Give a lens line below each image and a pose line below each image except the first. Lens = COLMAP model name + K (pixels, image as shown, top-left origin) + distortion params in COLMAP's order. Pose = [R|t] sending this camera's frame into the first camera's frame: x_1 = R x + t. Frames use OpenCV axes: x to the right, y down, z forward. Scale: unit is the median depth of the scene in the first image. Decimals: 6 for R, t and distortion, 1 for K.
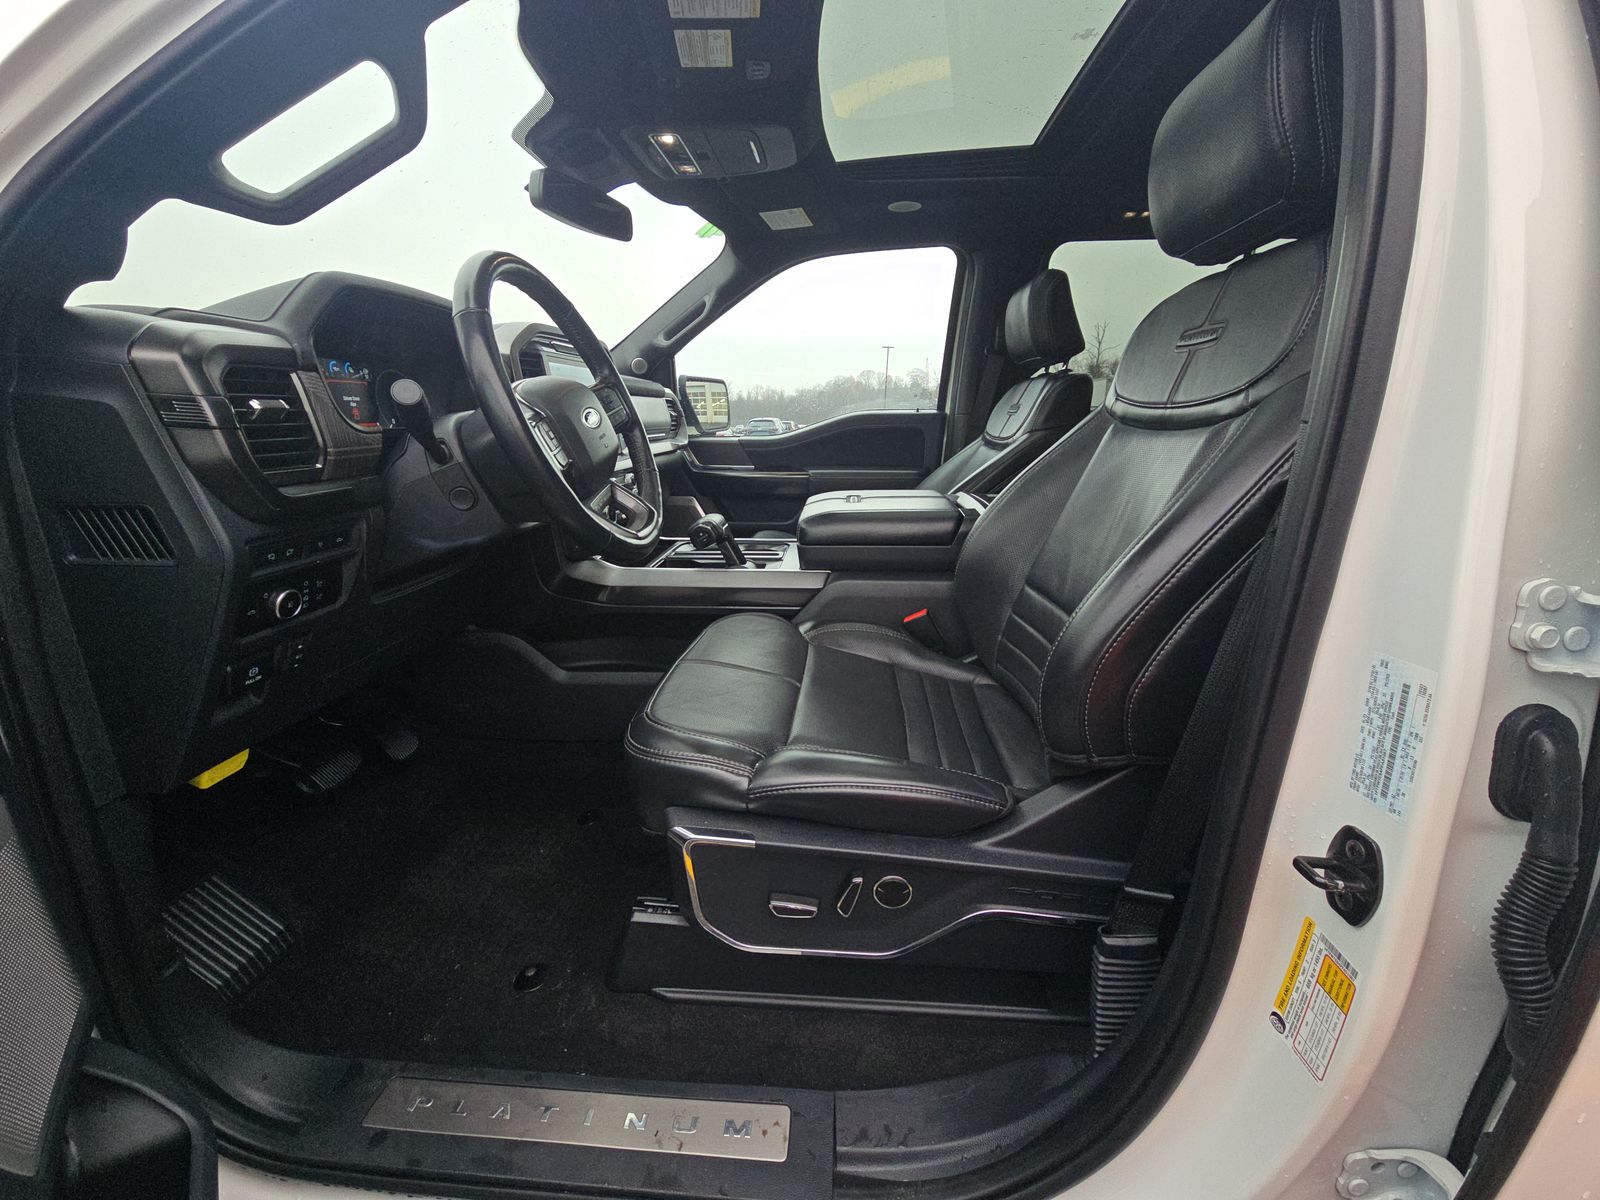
lens RADIAL K [[631.9, 0, 803.5], [0, 631.9, 573.2], [0, 0, 1]] dist [-0.017707, -0.000480]
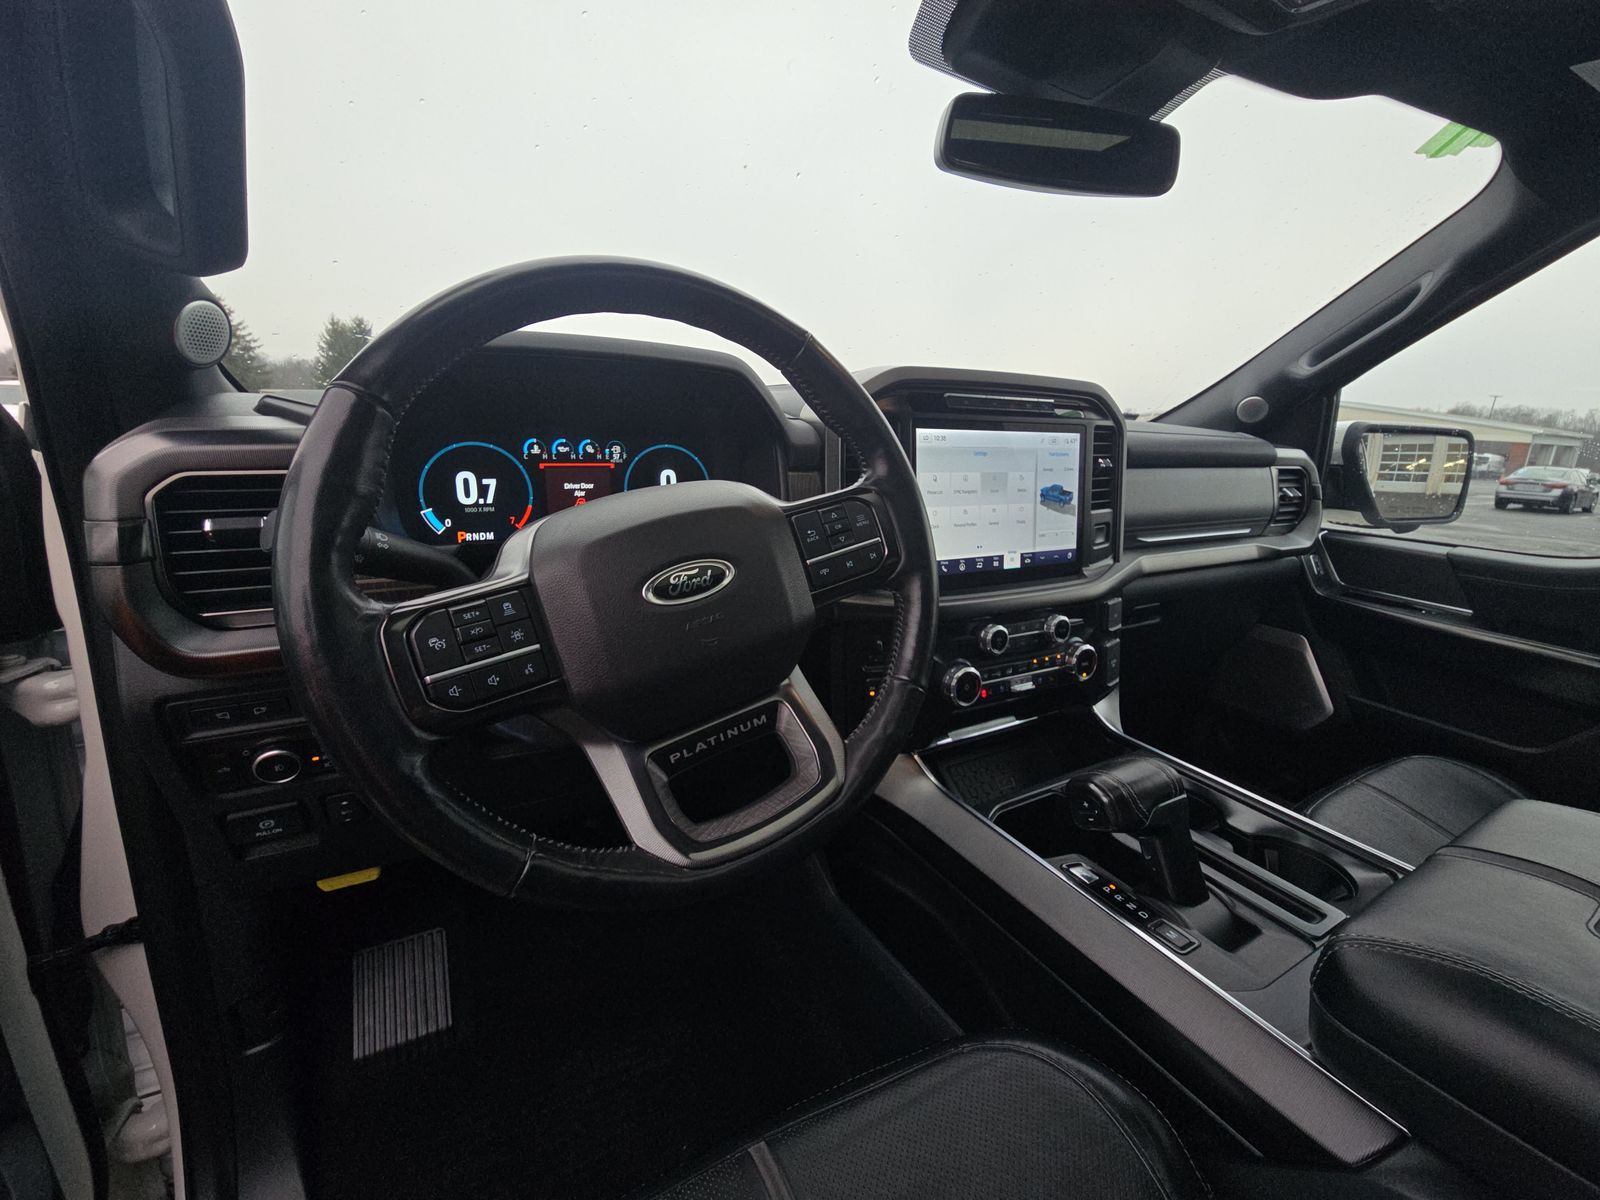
lens RADIAL K [[631.9, 0, 803.5], [0, 631.9, 573.2], [0, 0, 1]] dist [-0.017707, -0.000480]
pose [[0.533682, 0.204008, -0.820710, 0.035929], [-0.235557, 0.967920, 0.087426, -0.133030], [0.812217, 0.146666, 0.564617, 0.346212]]
